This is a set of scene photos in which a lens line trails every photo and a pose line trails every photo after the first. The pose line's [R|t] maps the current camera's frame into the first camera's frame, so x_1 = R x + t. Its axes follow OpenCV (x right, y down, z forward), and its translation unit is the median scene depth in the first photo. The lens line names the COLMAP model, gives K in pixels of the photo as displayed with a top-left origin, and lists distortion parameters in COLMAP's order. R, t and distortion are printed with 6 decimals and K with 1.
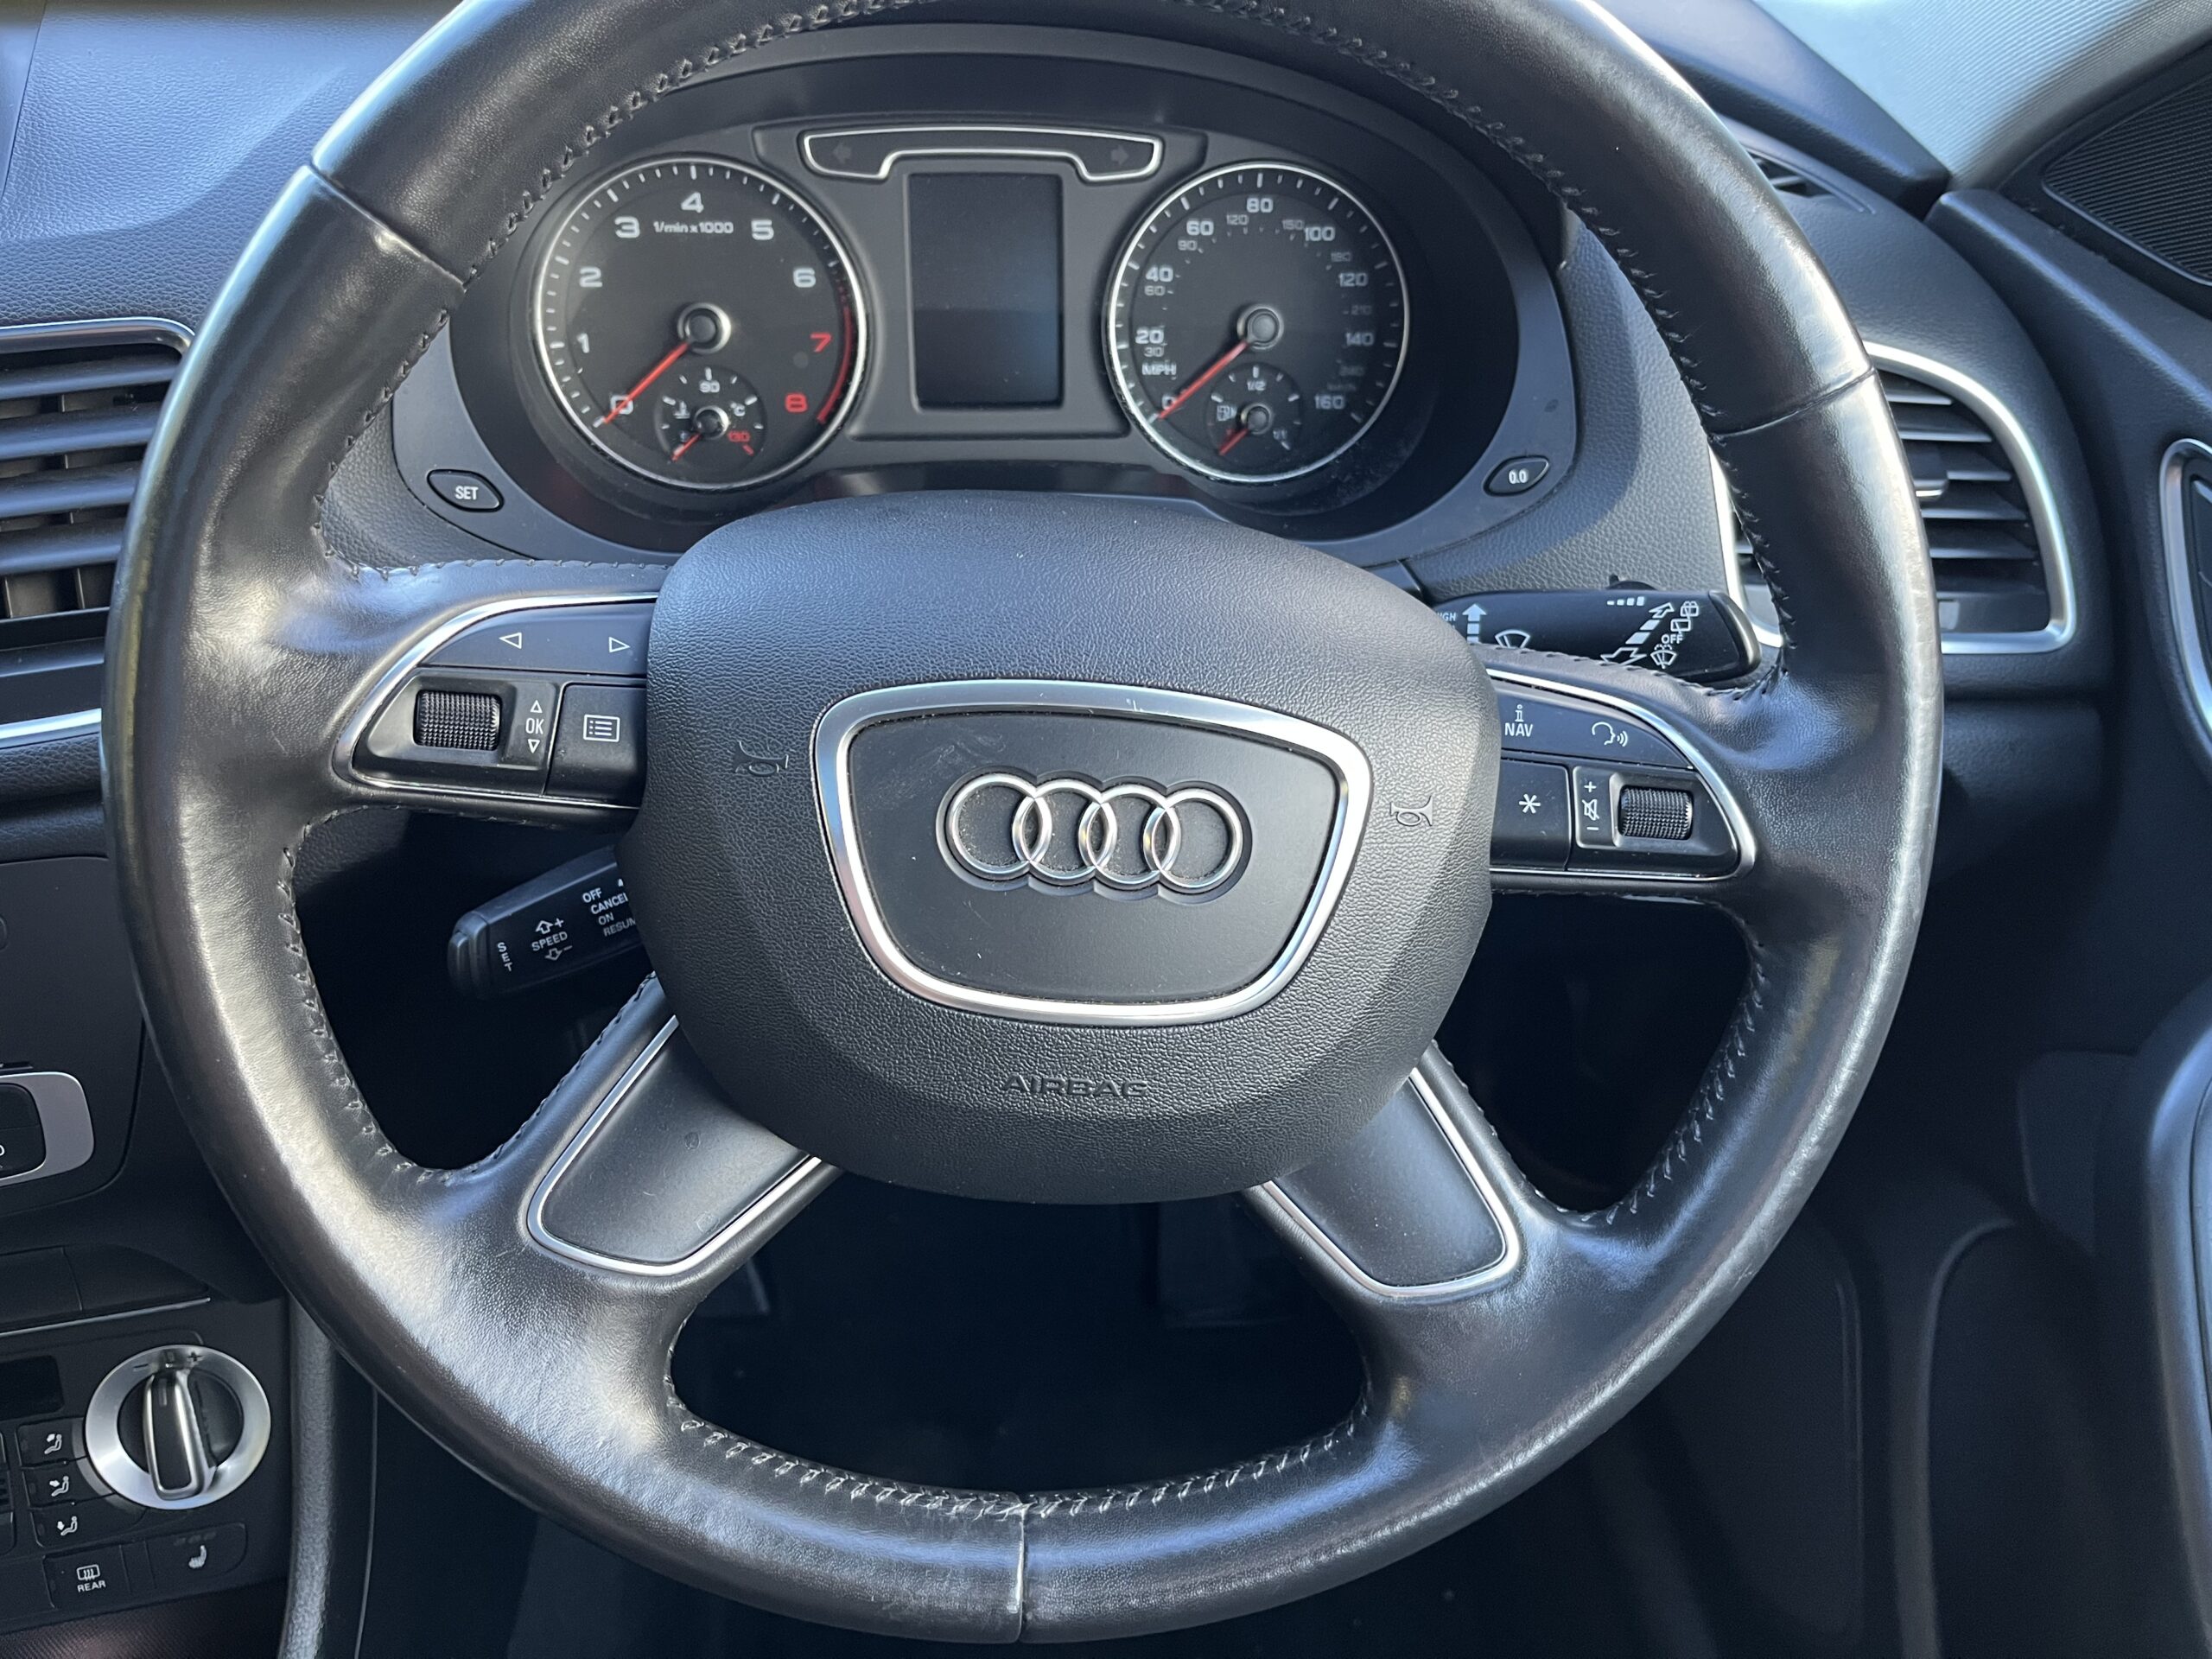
lens RADIAL K [[1679.8, 0, 1111.5], [0, 1679.8, 810.5], [0, 0, 1]] dist [0.047519, -0.057087]
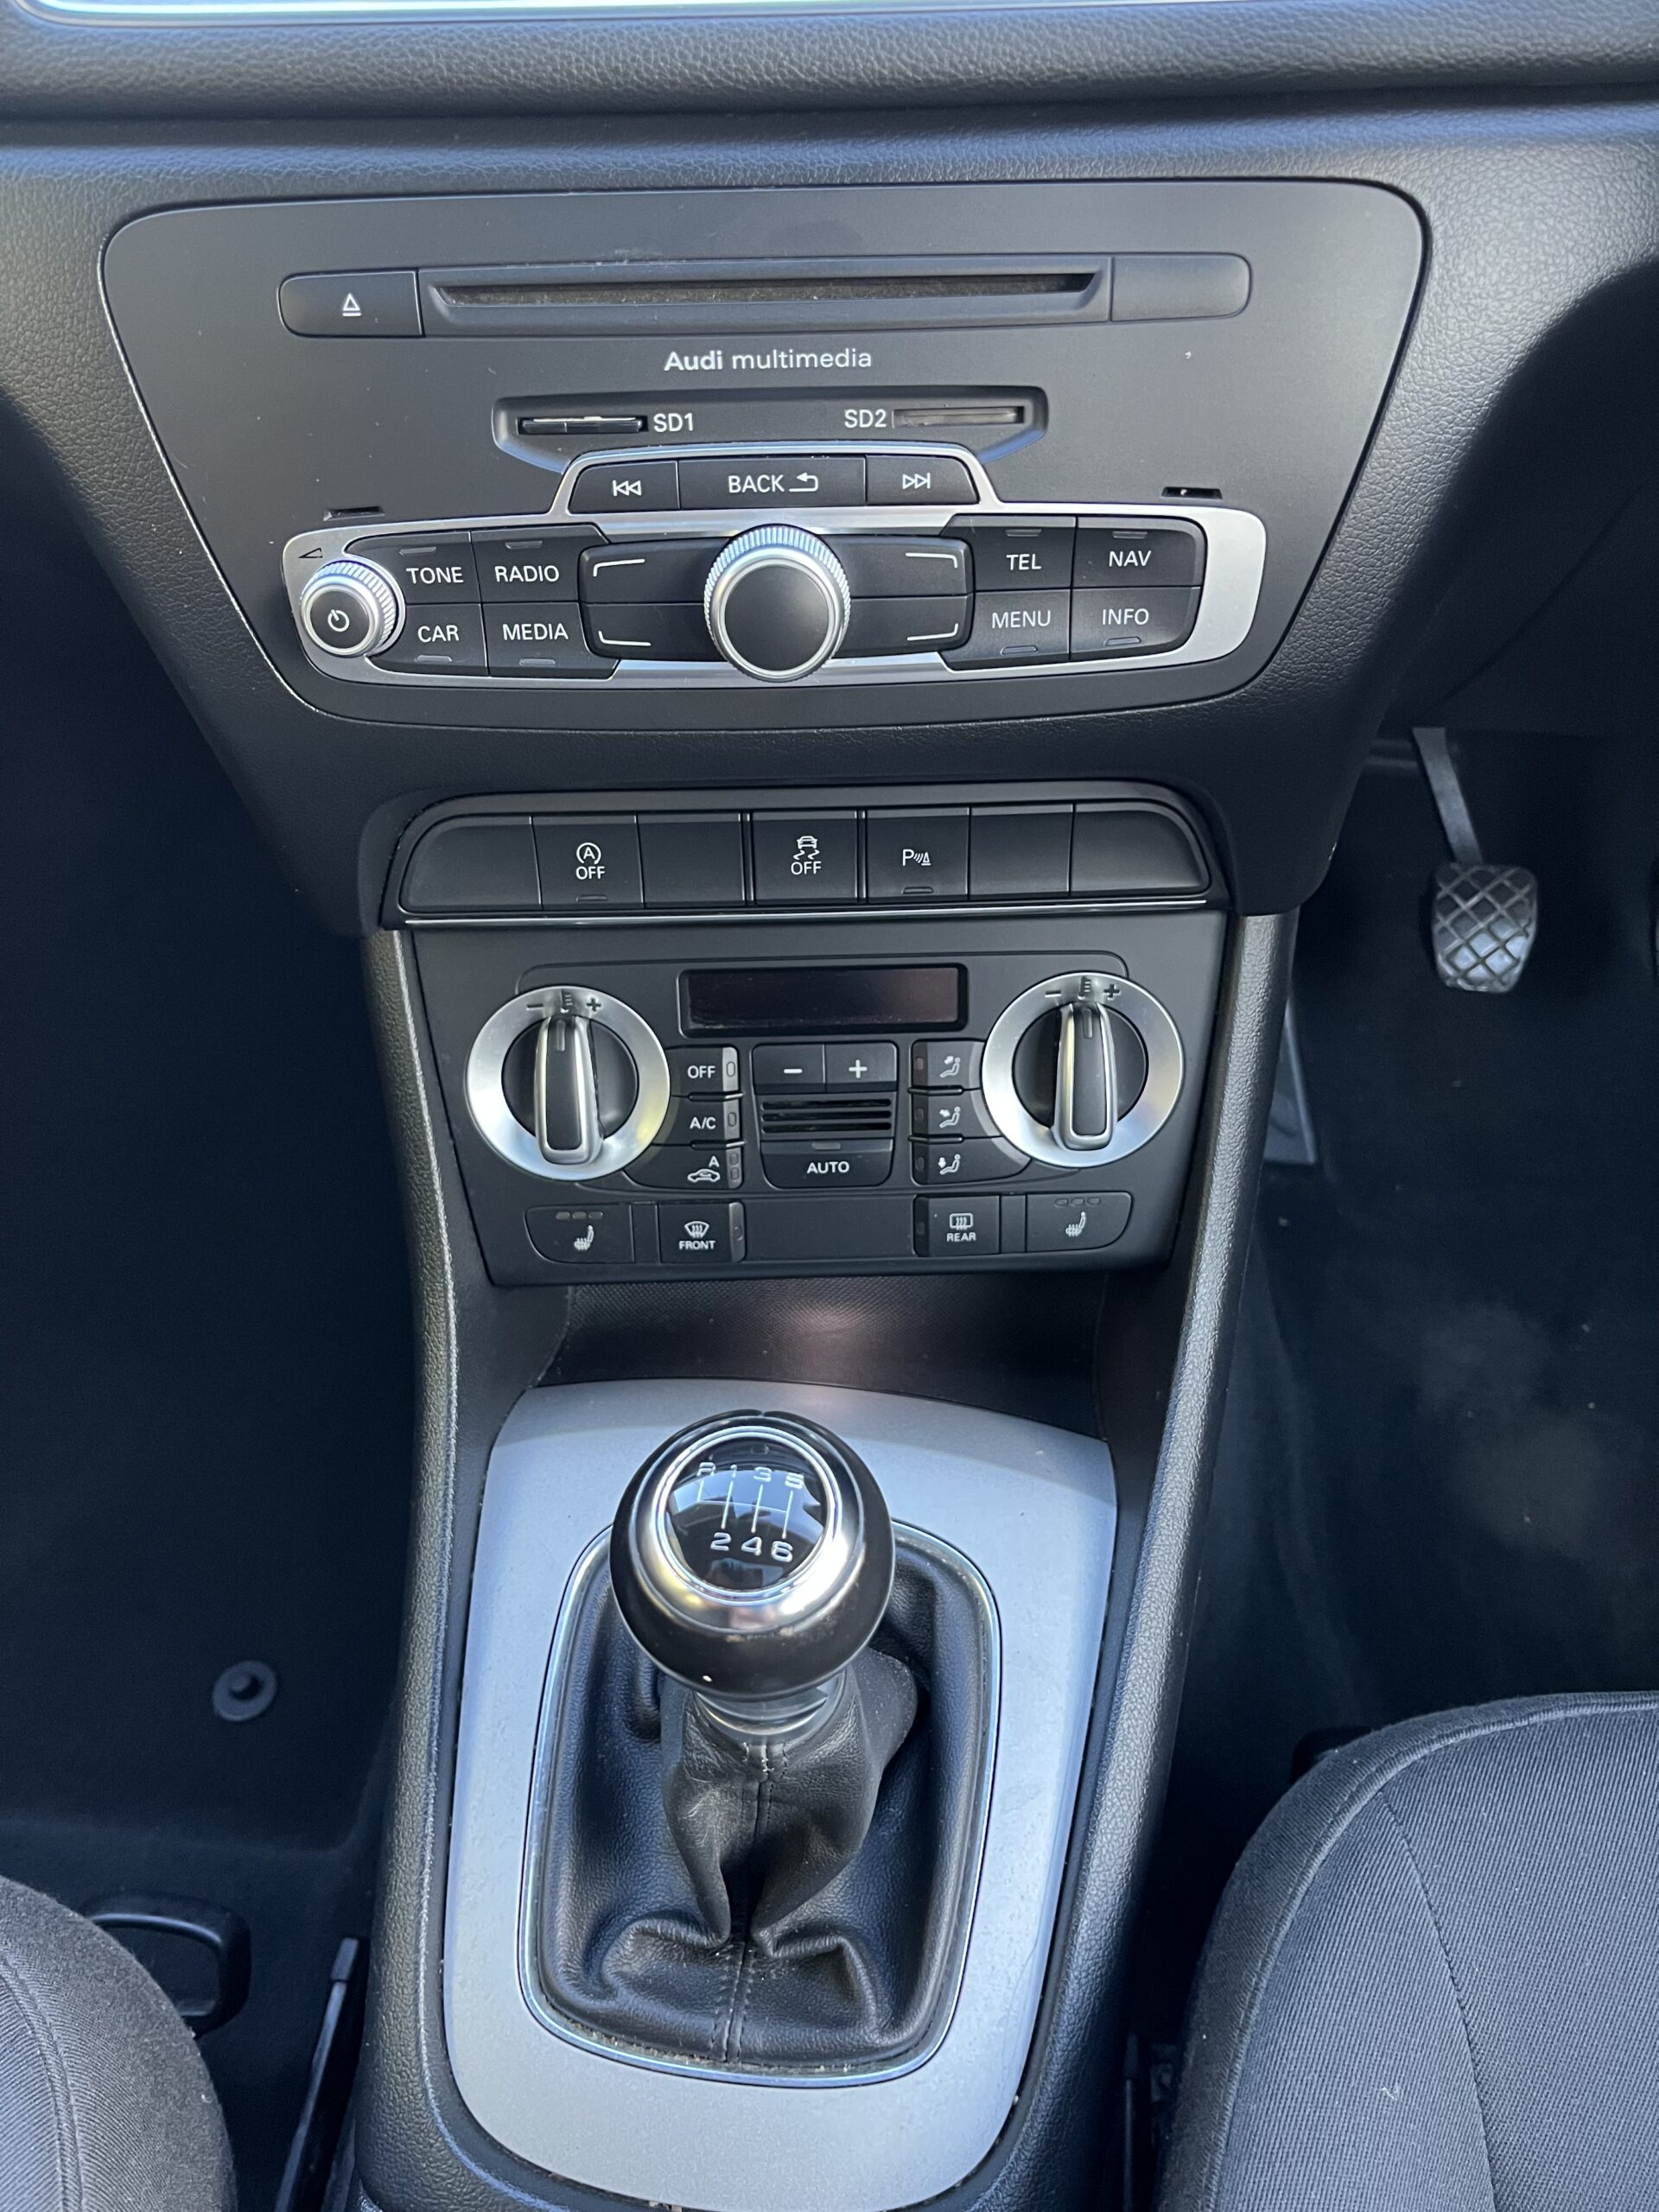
lens RADIAL K [[1679.8, 0, 850.6], [0, 1679.8, 1107.1], [0, 0, 1]] dist [0.047519, -0.057087]
pose [[0.972897, 0.114712, -0.200782, -0.470254], [-0.080754, 0.982158, 0.169835, 0.237448], [0.216681, -0.149018, 0.964802, 0.148203]]
